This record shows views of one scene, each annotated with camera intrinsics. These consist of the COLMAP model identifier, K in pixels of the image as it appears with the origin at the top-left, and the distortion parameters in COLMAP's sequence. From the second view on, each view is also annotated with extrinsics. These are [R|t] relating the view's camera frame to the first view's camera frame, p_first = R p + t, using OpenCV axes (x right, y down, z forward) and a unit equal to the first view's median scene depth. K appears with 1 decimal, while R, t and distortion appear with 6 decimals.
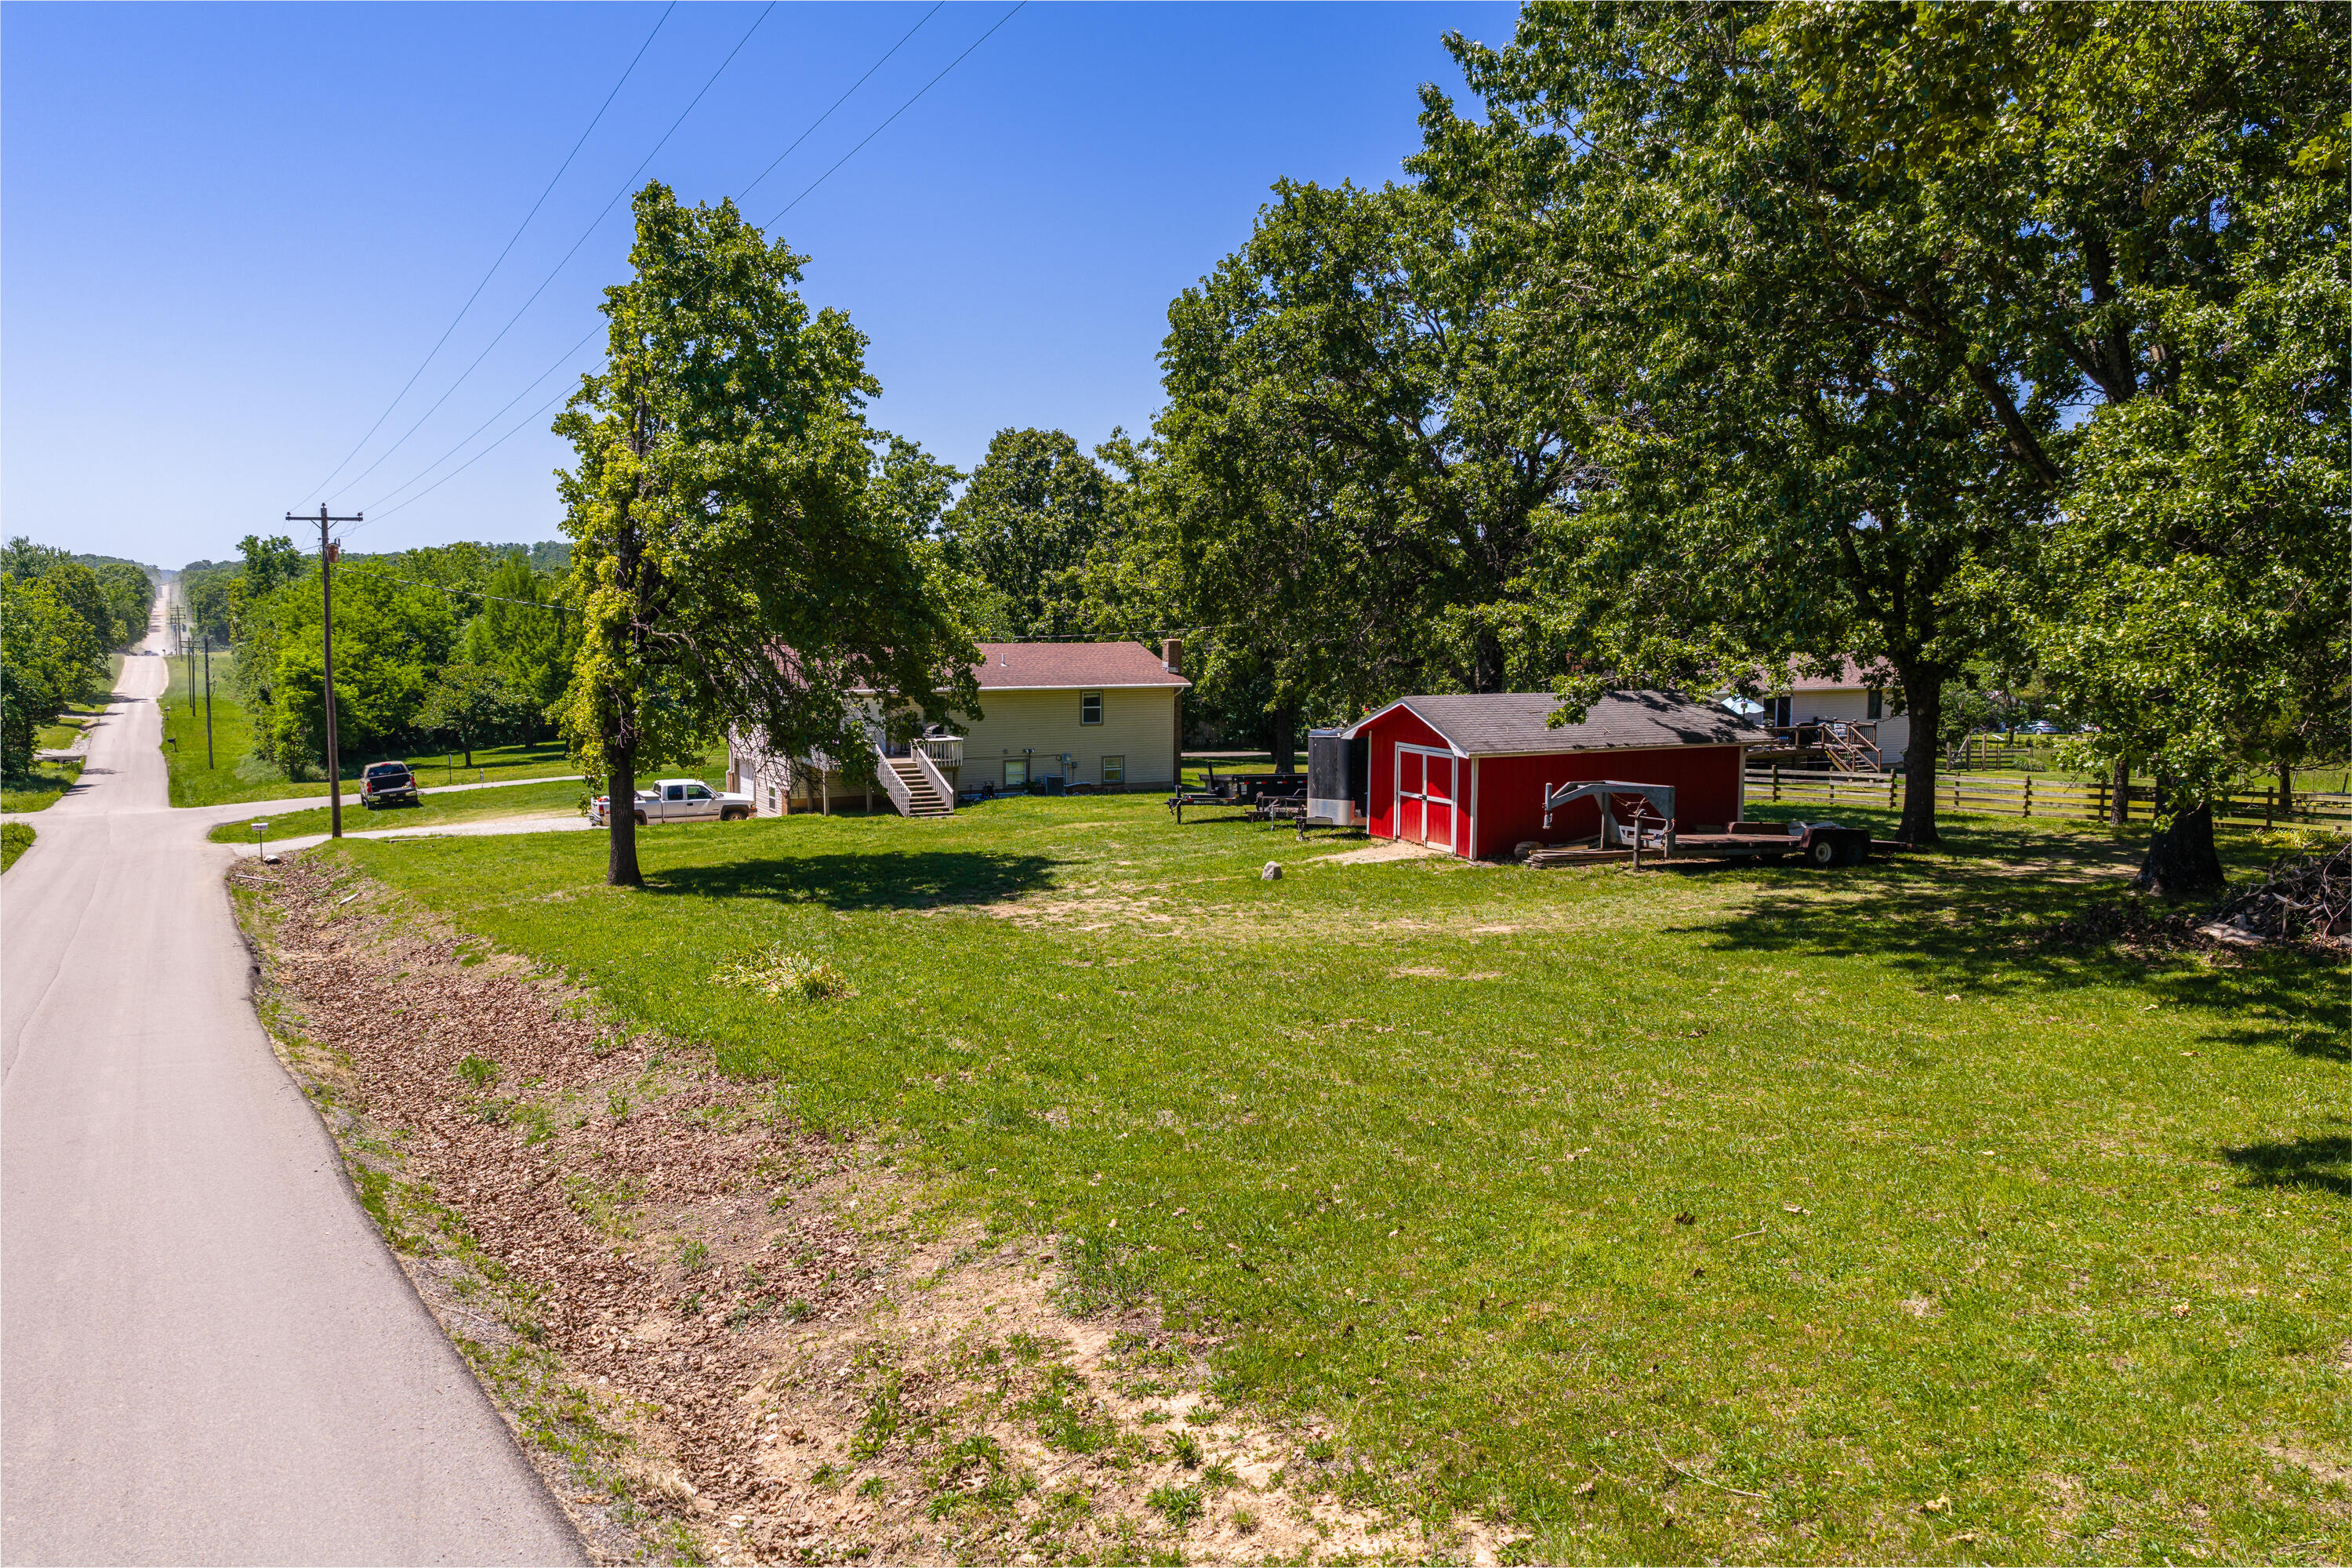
lens RADIAL K [[1952.3, 0, 1180.2], [0, 1952.3, 782.4], [0, 0, 1]] dist [0.021898, -0.034650]
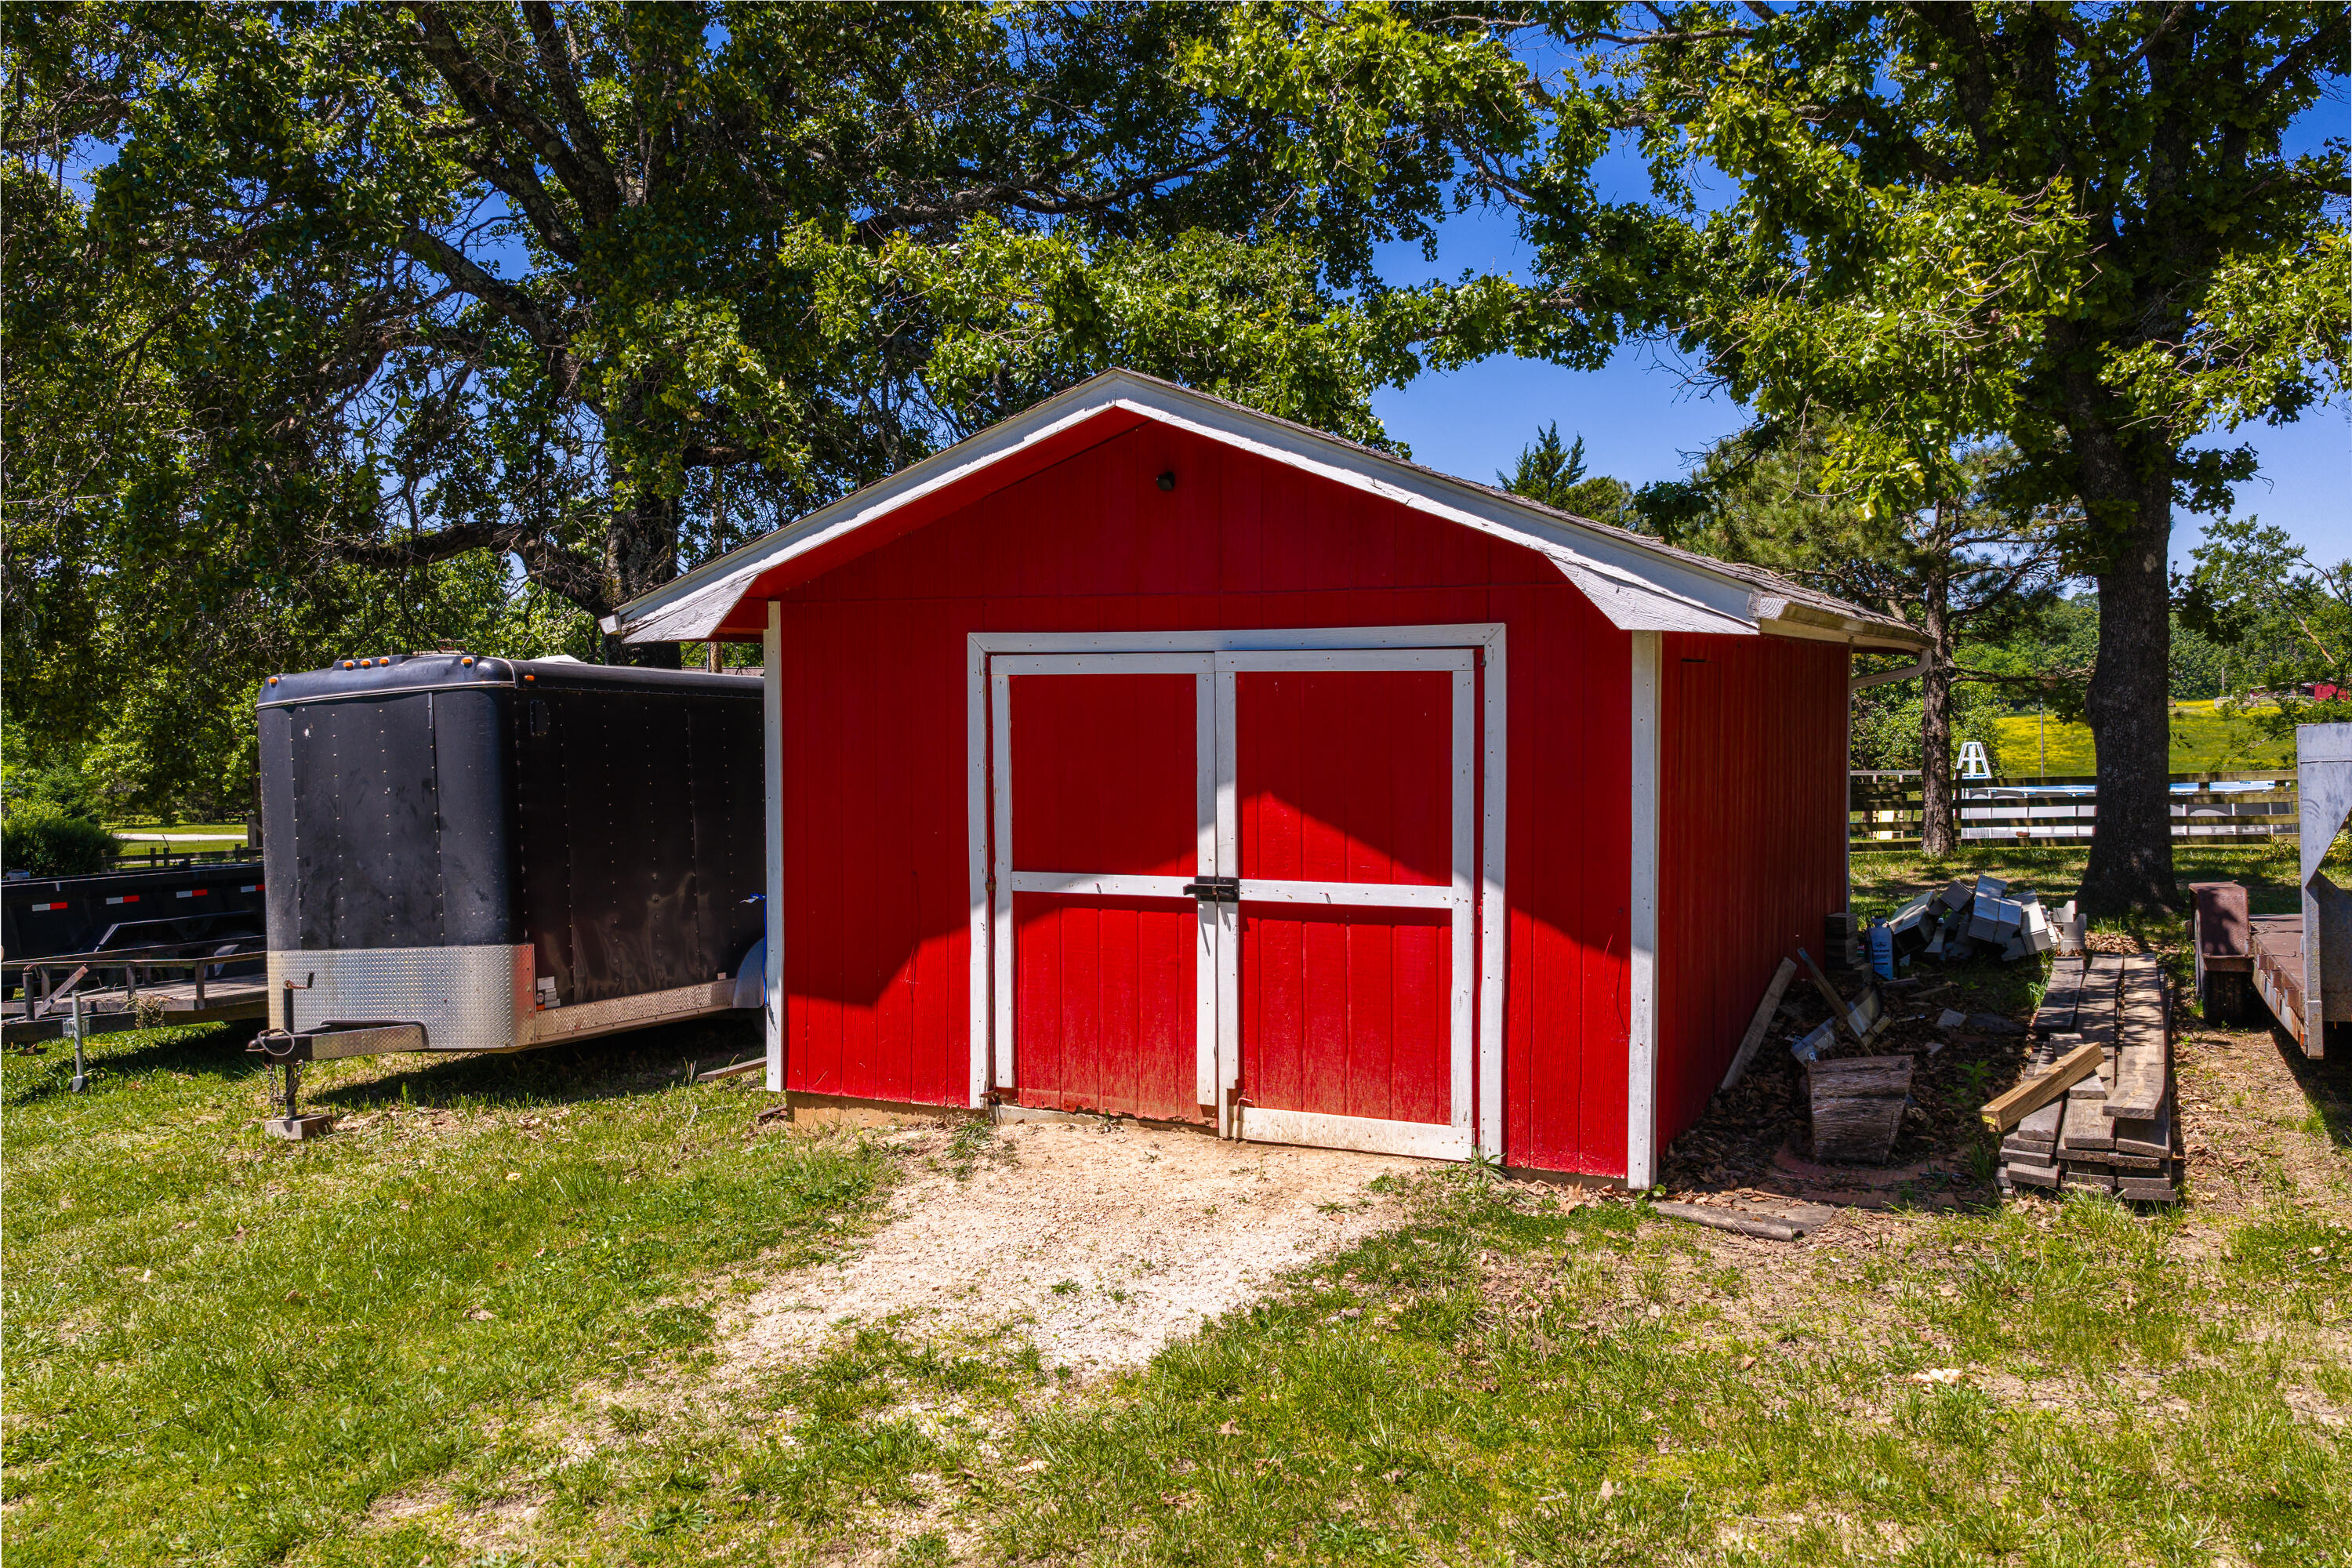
lens RADIAL K [[1952.3, 0, 1174.3], [0, 1952.3, 783.7], [0, 0, 1]] dist [0.021898, -0.034650]
pose [[0.764154, -0.012413, 0.644914, -0.007065], [0.055625, 0.997358, -0.046713, 0.006067], [-0.642631, 0.071569, 0.762826, 0.830368]]
